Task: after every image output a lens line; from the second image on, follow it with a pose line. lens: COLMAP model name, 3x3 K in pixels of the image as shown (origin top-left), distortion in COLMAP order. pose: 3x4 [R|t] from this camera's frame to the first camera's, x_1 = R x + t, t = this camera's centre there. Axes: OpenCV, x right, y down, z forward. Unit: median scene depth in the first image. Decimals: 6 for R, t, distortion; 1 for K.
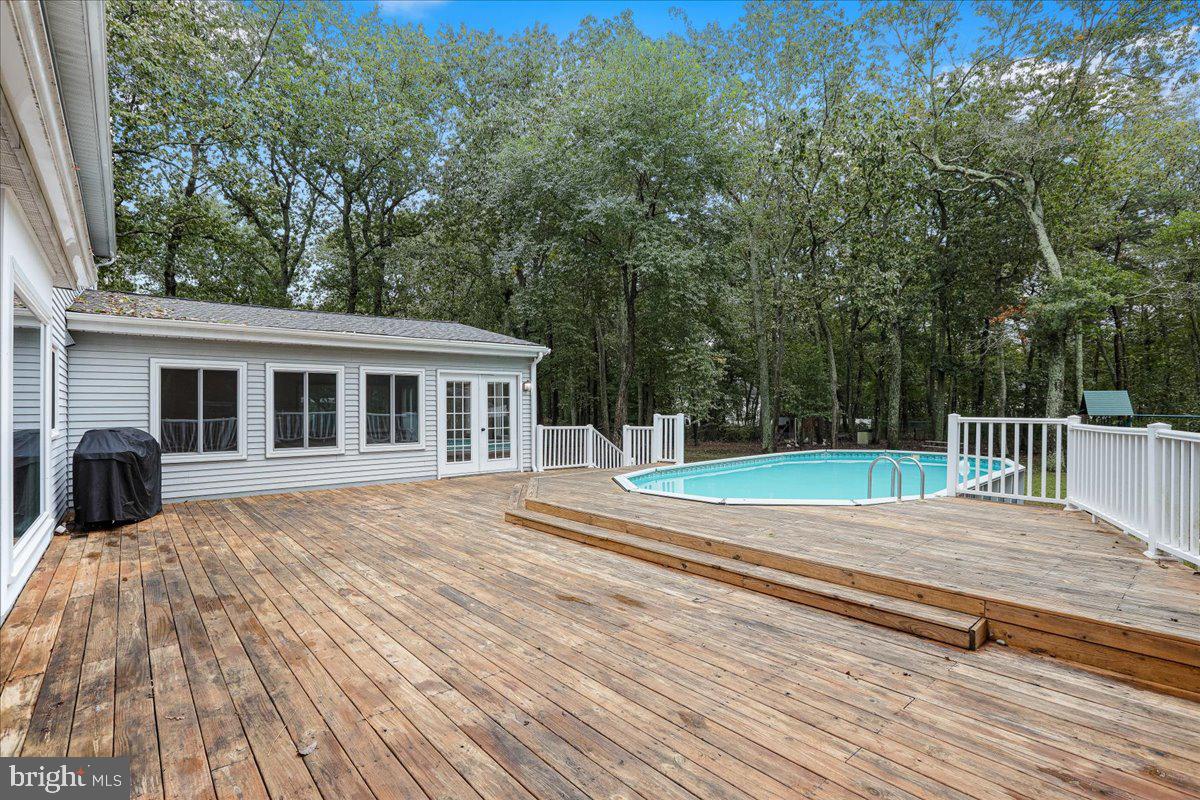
lens RADIAL K [[552.6, 0, 588.5], [0, 552.6, 410.1], [0, 0, 1]] dist [-0.024275, 0.005878]
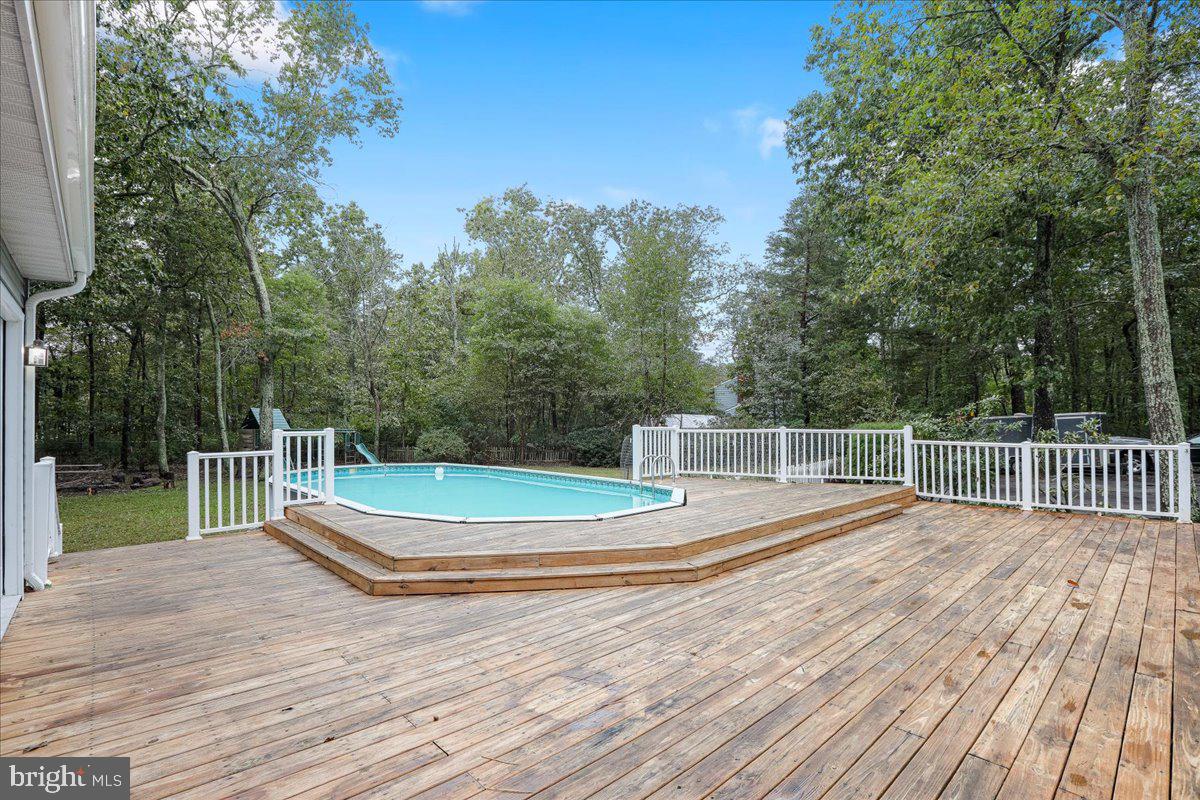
lens RADIAL K [[552.6, 0, 589.9], [0, 552.6, 409.8], [0, 0, 1]] dist [-0.024275, 0.005878]
pose [[-0.038873, 0.023378, 0.998971, -1.032931], [0.007218, 0.999707, -0.023115, 0.002381], [-0.999218, 0.006312, -0.039030, 1.430198]]
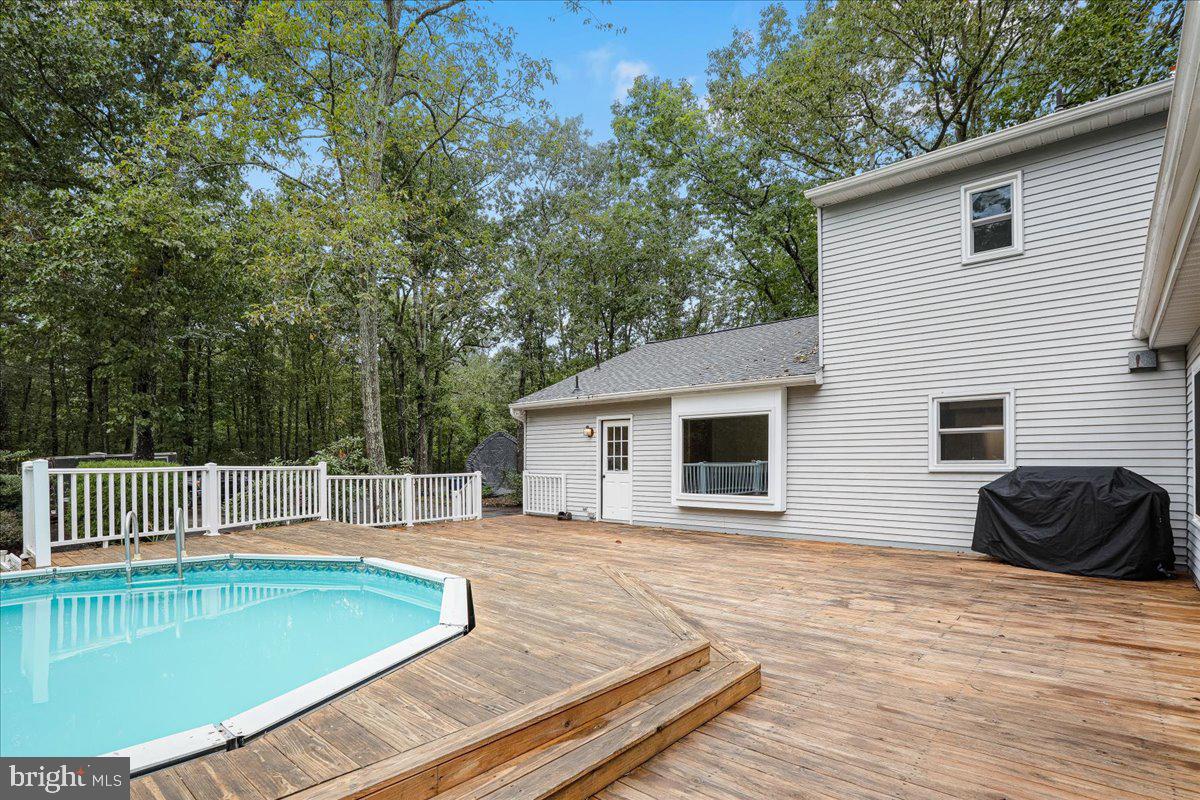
lens RADIAL K [[589.8, 0, 633.4], [0, 589.8, 448.8], [0, 0, 1]] dist [0.004150, -0.001176]
pose [[-0.980399, 0.001177, -0.197020, 0.022296], [0.006040, 0.999692, -0.024082, 0.027980], [0.196931, -0.024800, -0.980104, 2.275029]]
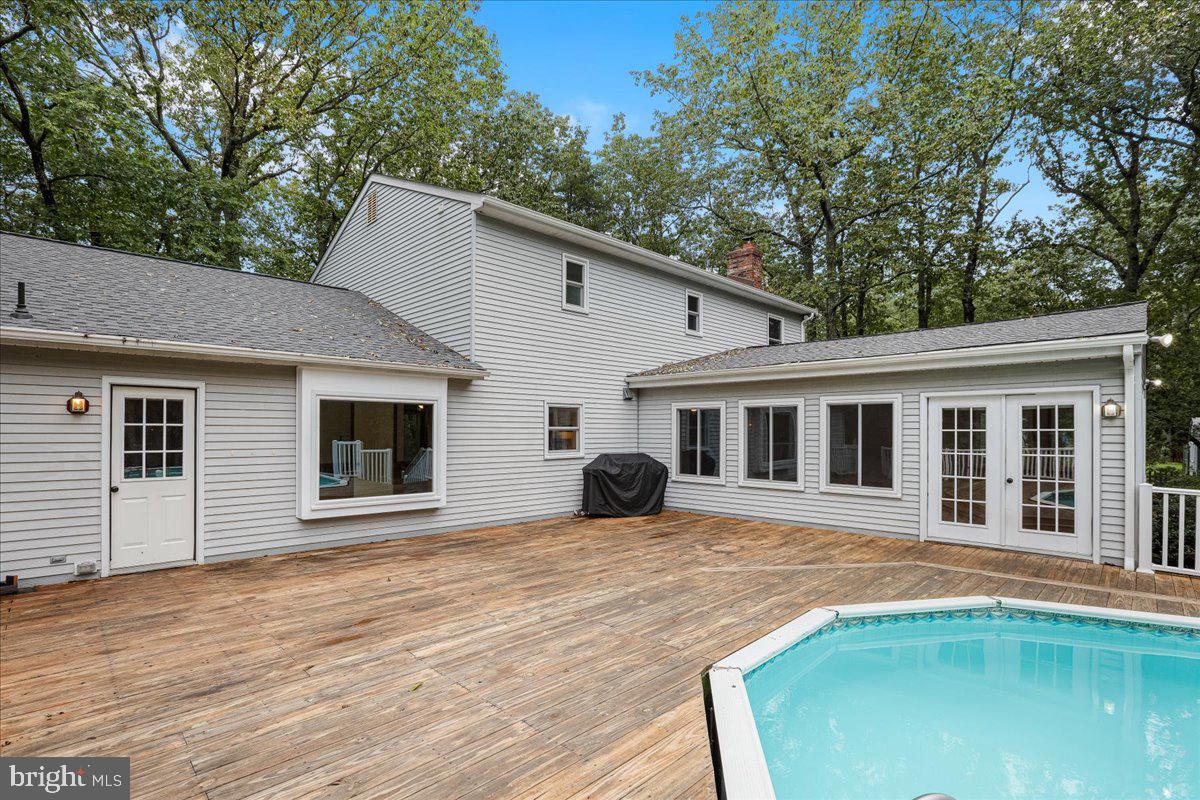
lens RADIAL K [[552.6, 0, 600.7], [0, 552.6, 425.4], [0, 0, 1]] dist [-0.024275, 0.005878]
pose [[0.081709, -0.004676, -0.996645, 0.833036], [-0.005922, 0.999969, -0.005177, -0.048432], [0.996639, 0.006325, 0.081679, 1.005237]]
